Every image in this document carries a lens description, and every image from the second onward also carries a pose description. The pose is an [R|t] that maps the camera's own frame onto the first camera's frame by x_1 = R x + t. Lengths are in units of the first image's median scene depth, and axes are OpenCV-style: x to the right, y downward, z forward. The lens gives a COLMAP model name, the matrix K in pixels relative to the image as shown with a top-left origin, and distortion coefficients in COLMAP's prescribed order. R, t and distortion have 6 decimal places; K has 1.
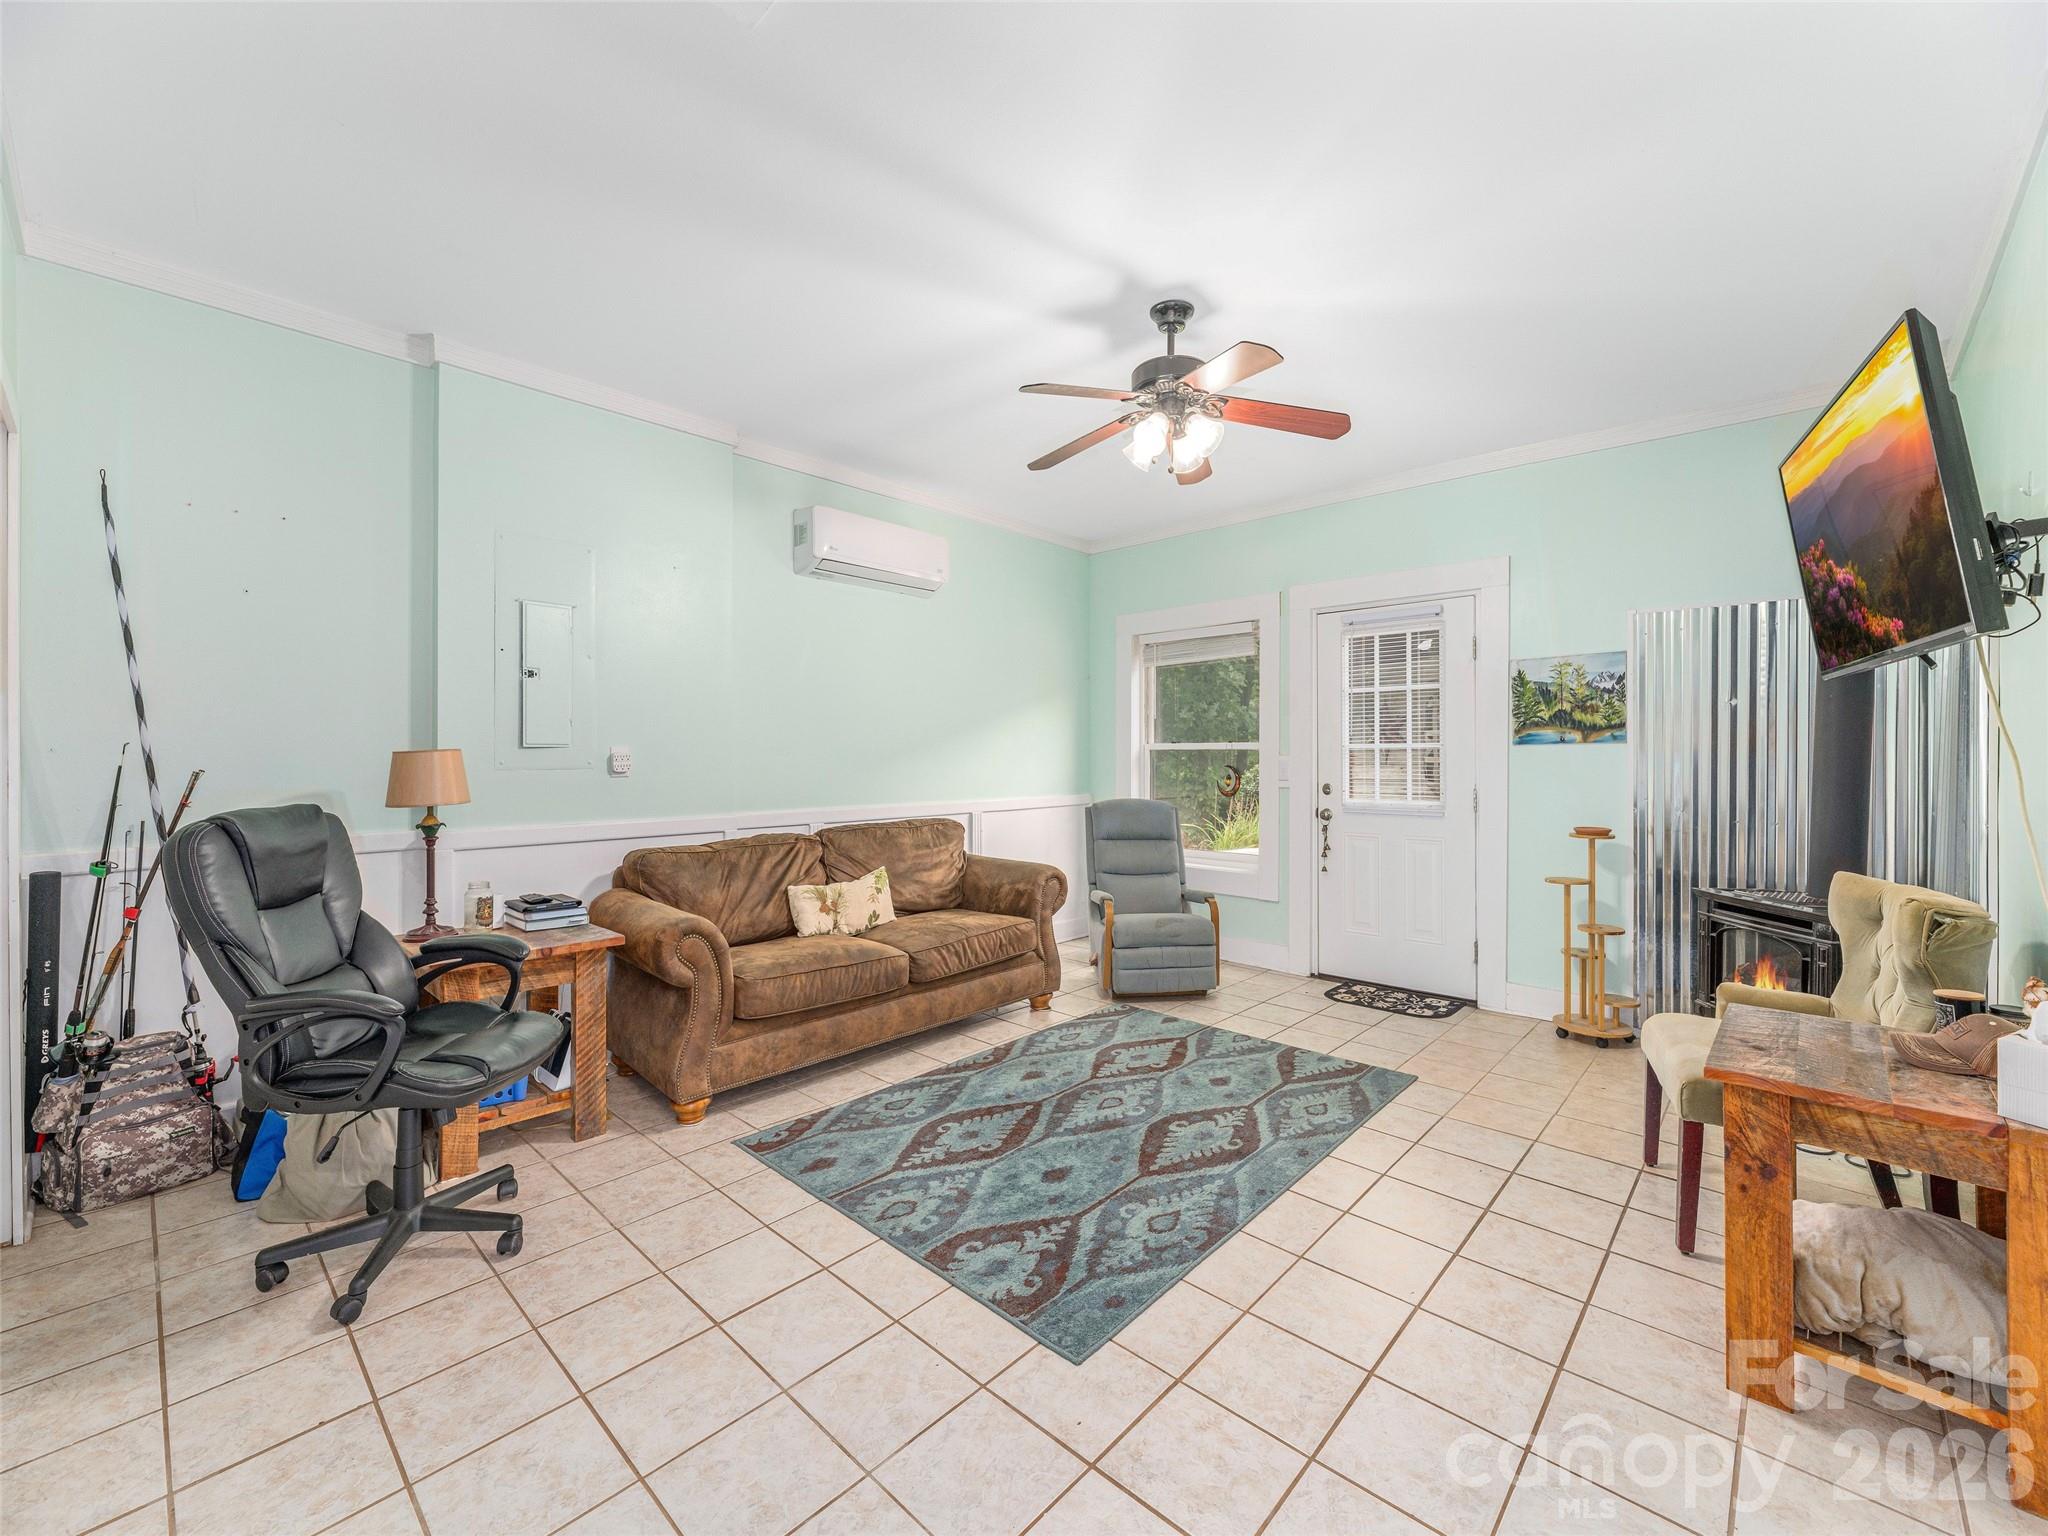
lens RADIAL K [[839.0, 0, 1026.4], [0, 839.0, 780.3], [0, 0, 1]] dist [0.001139, 0.000110]
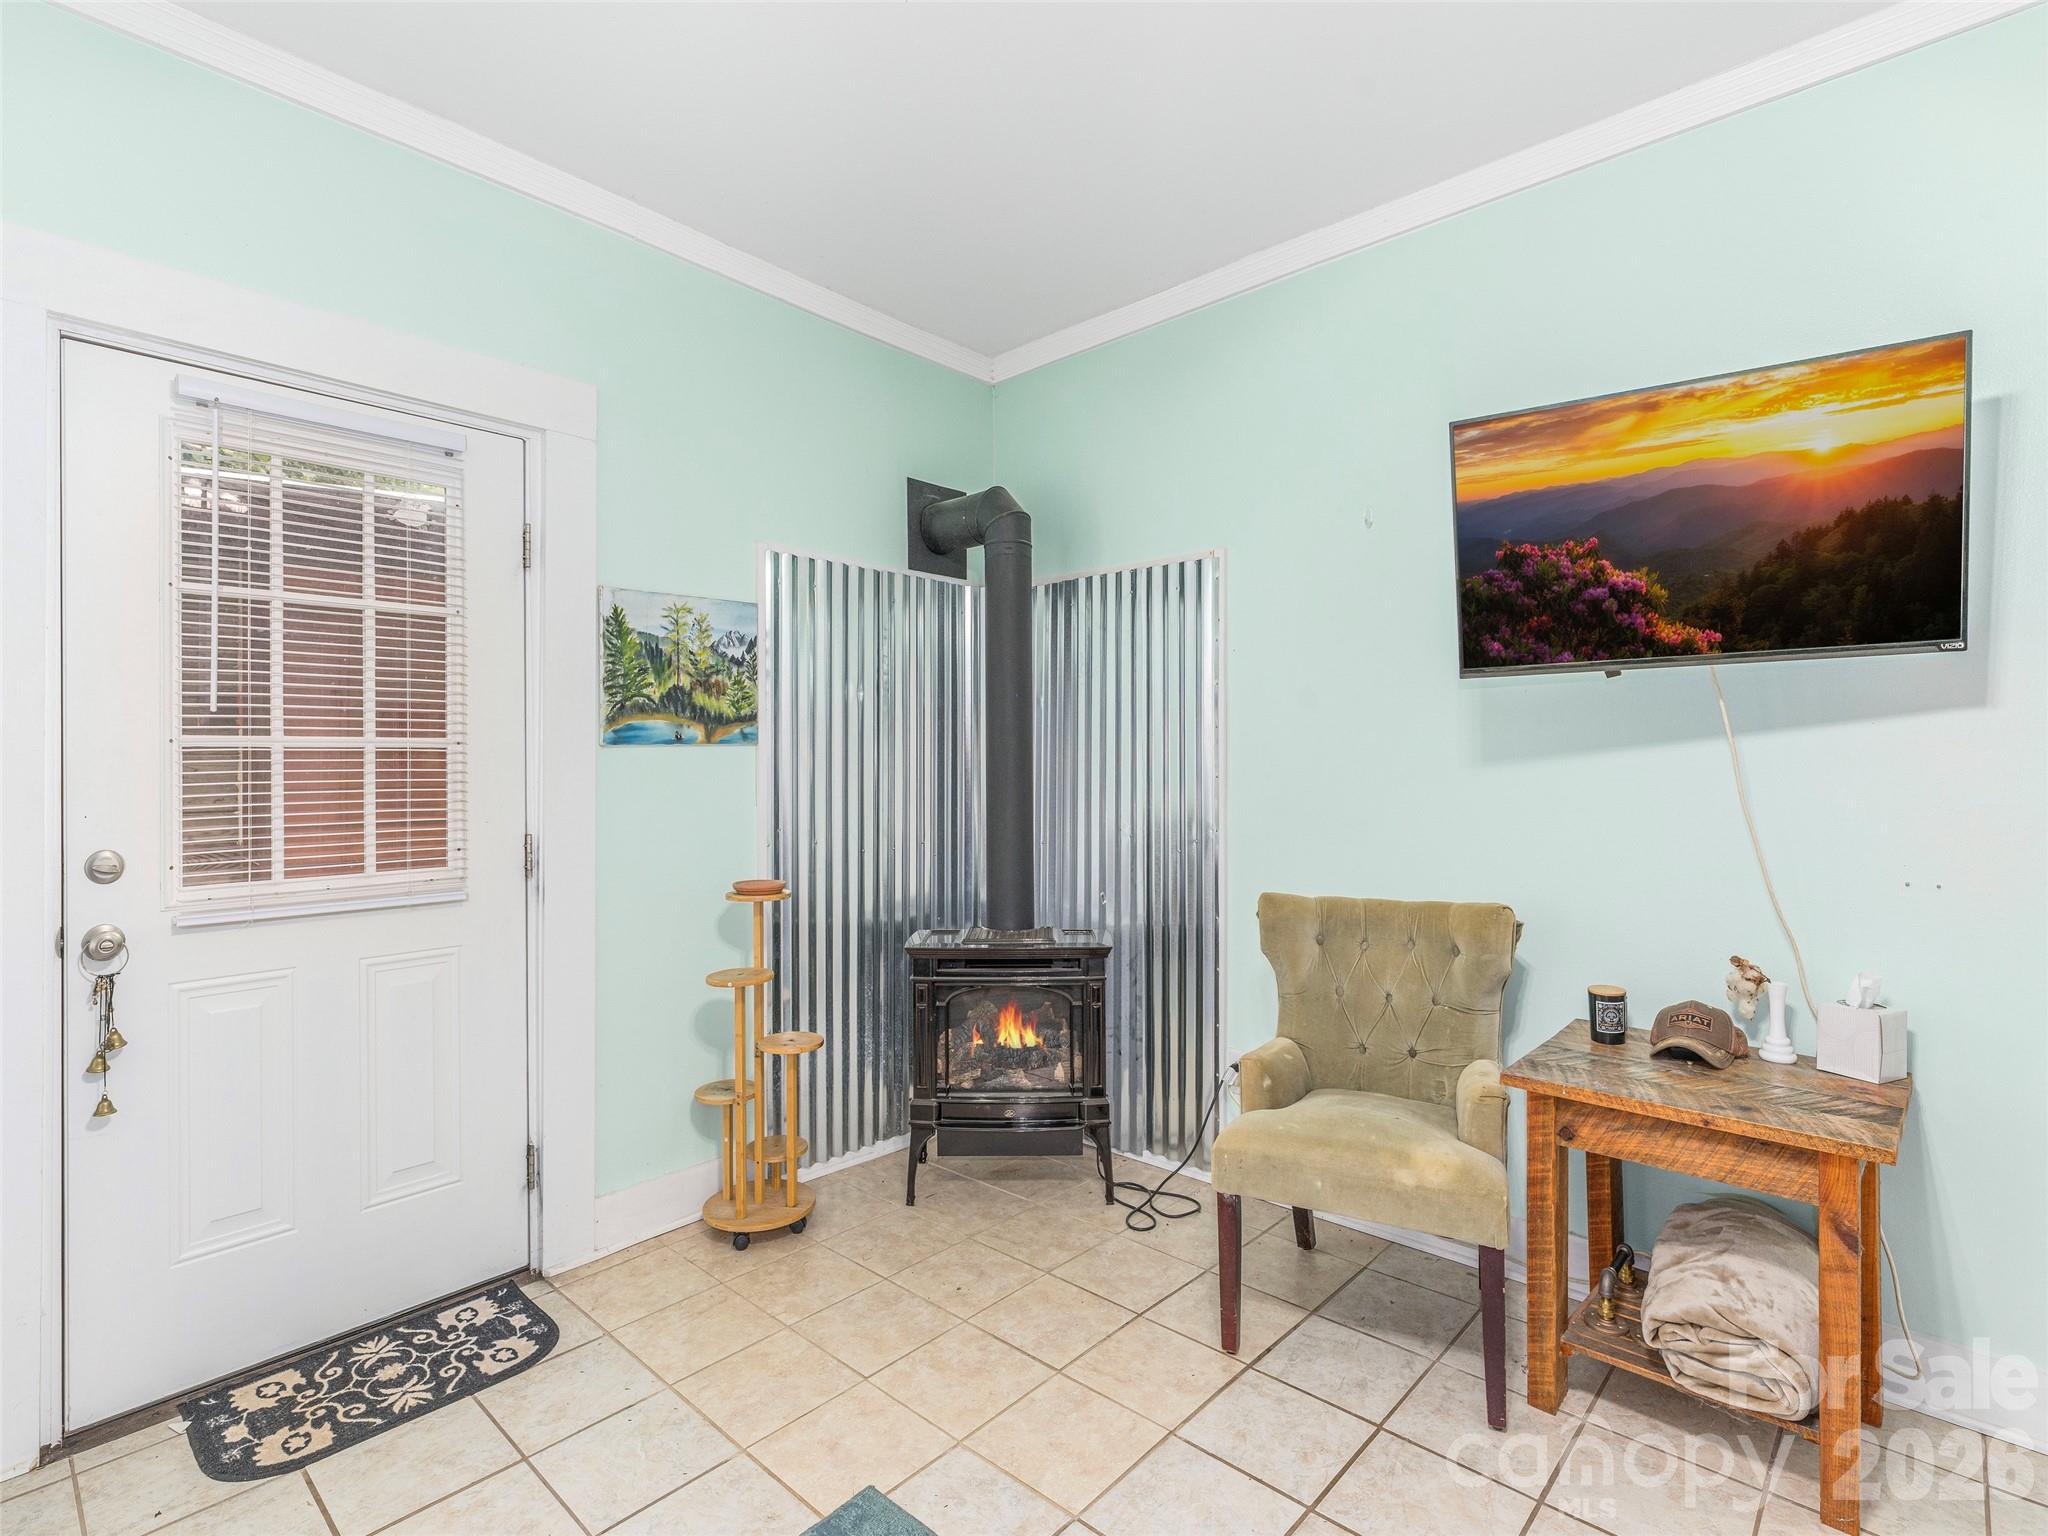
lens RADIAL K [[996.7, 0, 1030.9], [0, 996.7, 754.8], [0, 0, 1]] dist [0.000261, -0.000393]
pose [[-0.017389, 0.001892, 0.999847, -0.056553], [0.028884, 0.999582, -0.001390, -0.028122], [-0.999432, 0.028855, -0.017436, 0.760837]]
